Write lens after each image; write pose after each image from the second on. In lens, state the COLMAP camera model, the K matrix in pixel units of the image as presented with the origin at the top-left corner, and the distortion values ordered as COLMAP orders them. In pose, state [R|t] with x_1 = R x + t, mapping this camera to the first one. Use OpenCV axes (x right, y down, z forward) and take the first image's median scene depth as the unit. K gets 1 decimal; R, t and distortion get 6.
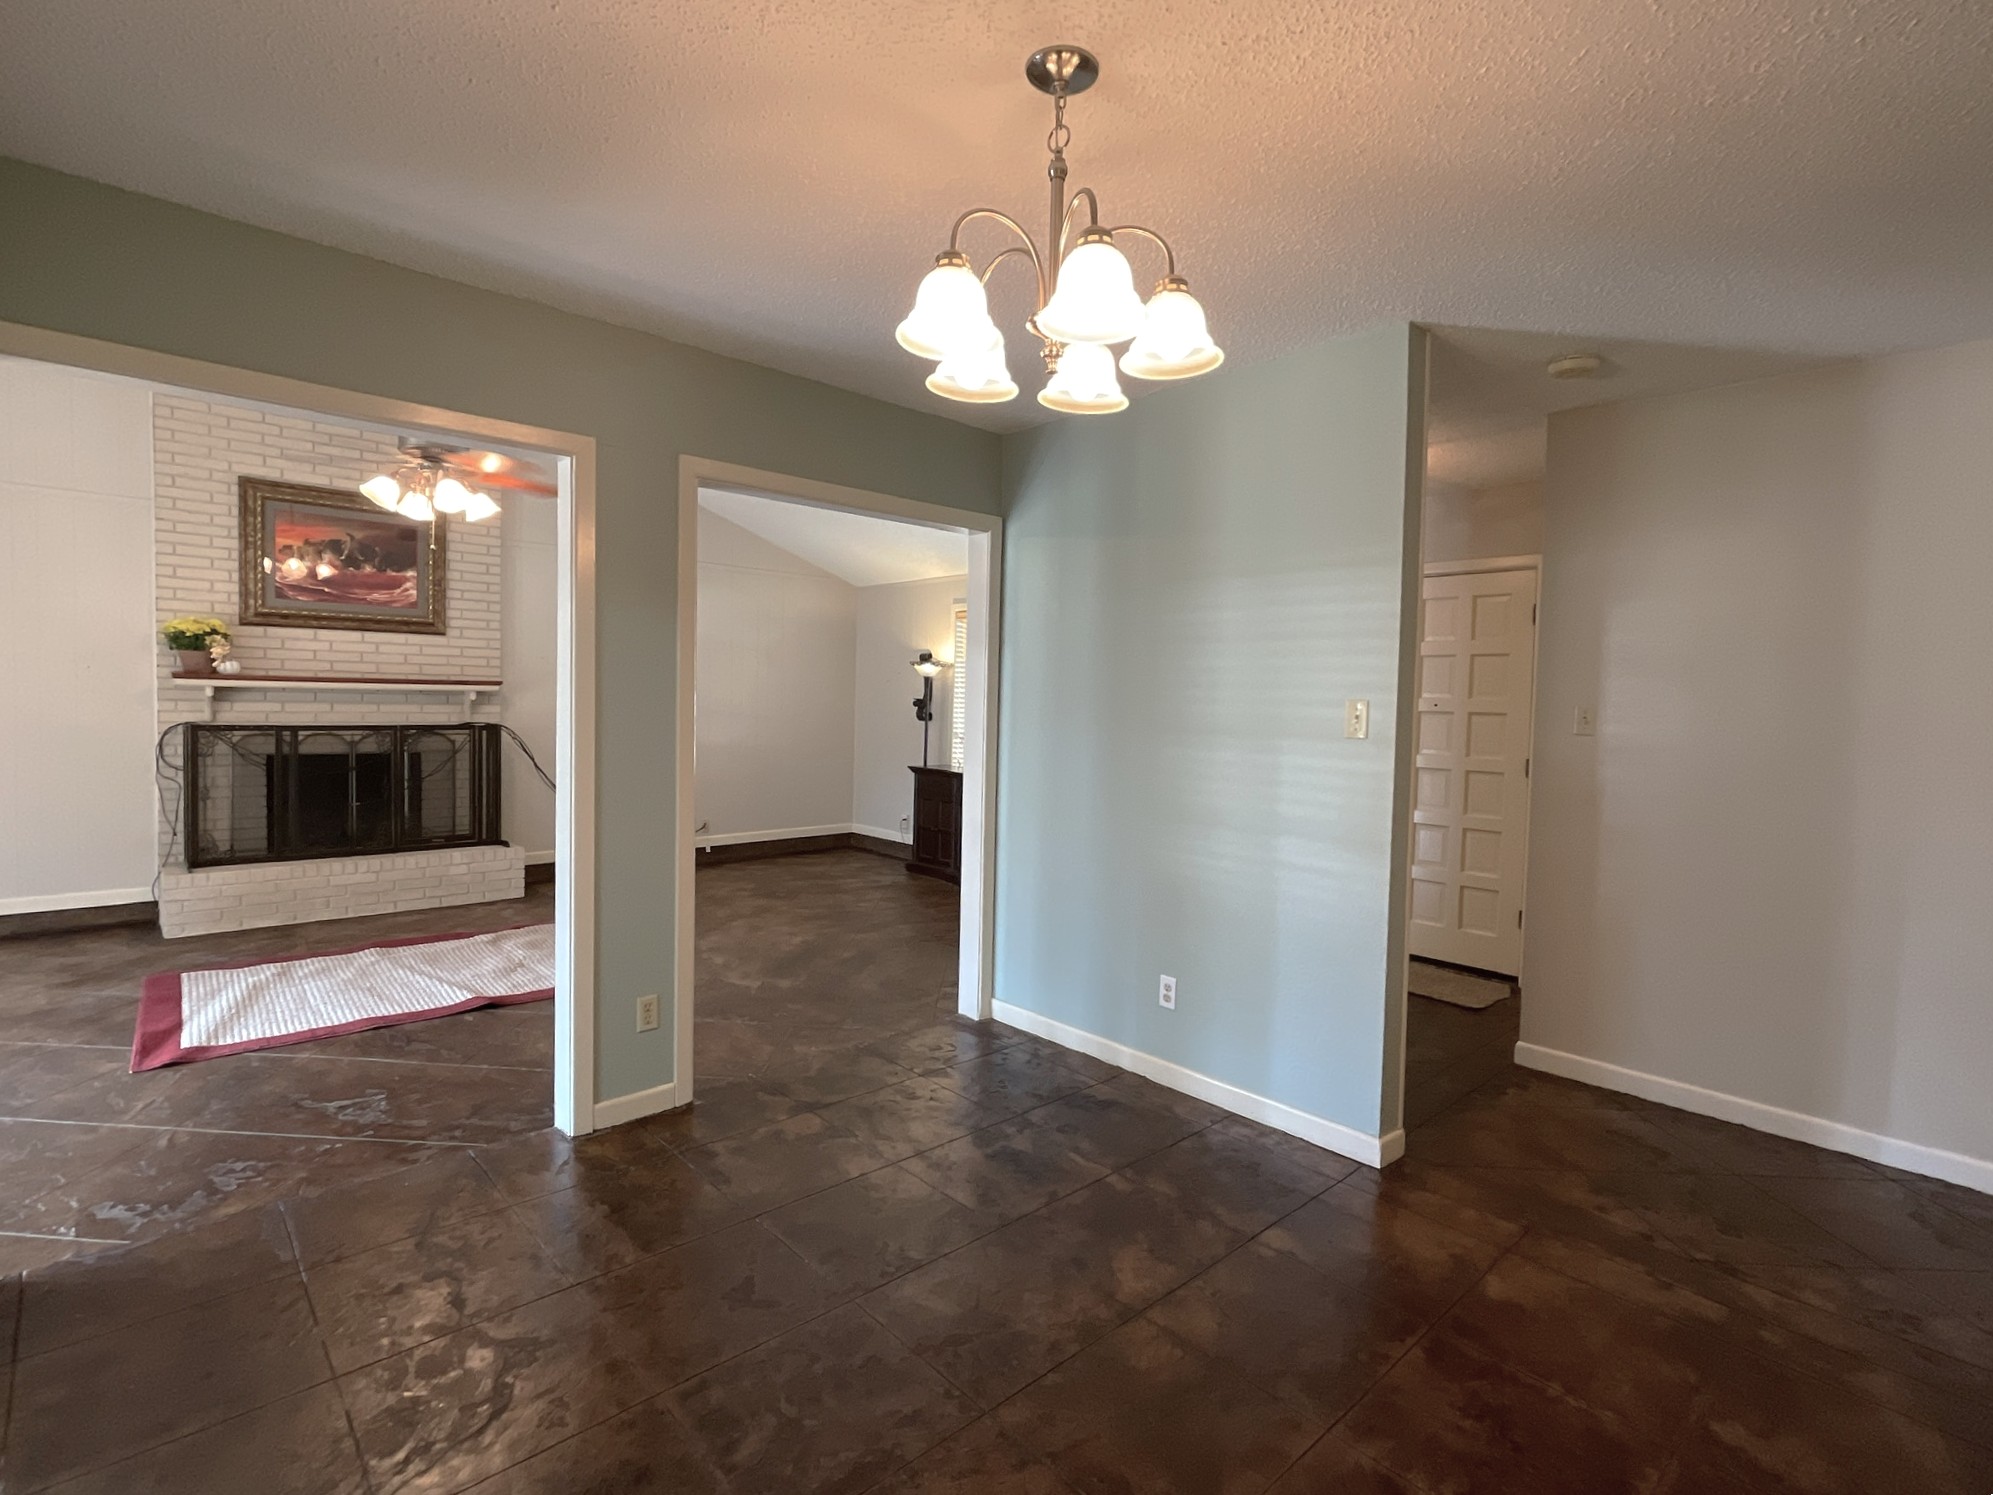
lens RADIAL K [[962.9, 0, 1002.7], [0, 962.9, 743.3], [0, 0, 1]] dist [0.001953, -0.000238]
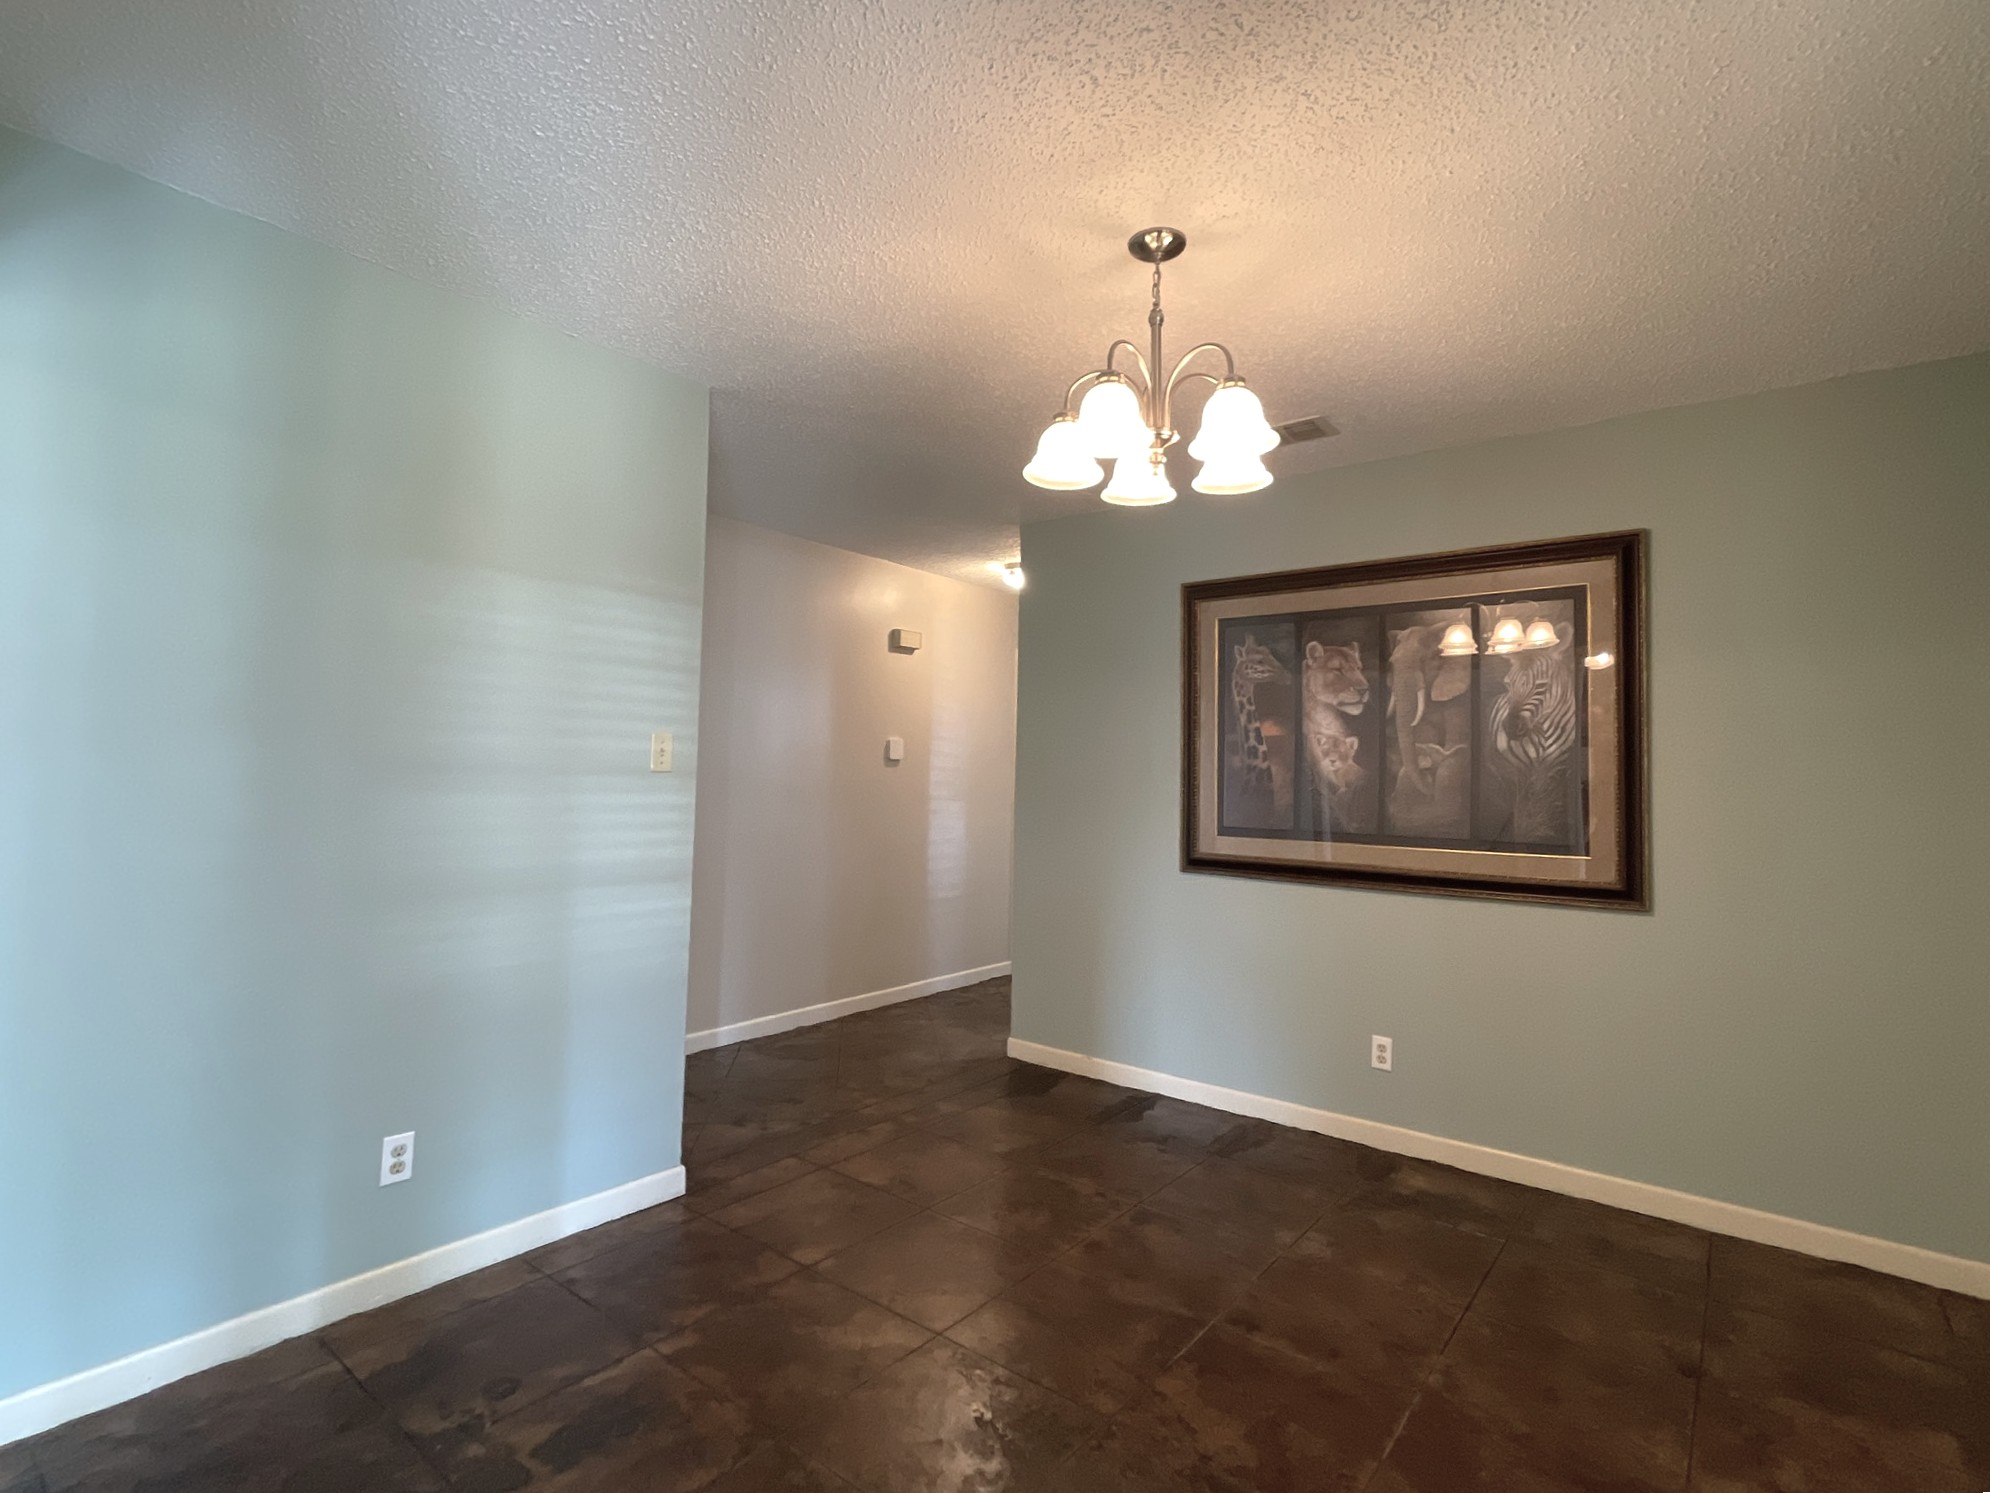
lens RADIAL K [[968.0, 0, 995.5], [0, 968.0, 738.1], [0, 0, 1]] dist [-0.002130, 0.000433]
pose [[-0.150857, 0.014887, 0.988443, -0.315820], [0.025327, 0.999617, -0.011190, -0.009668], [-0.988231, 0.023346, -0.151176, 0.381235]]
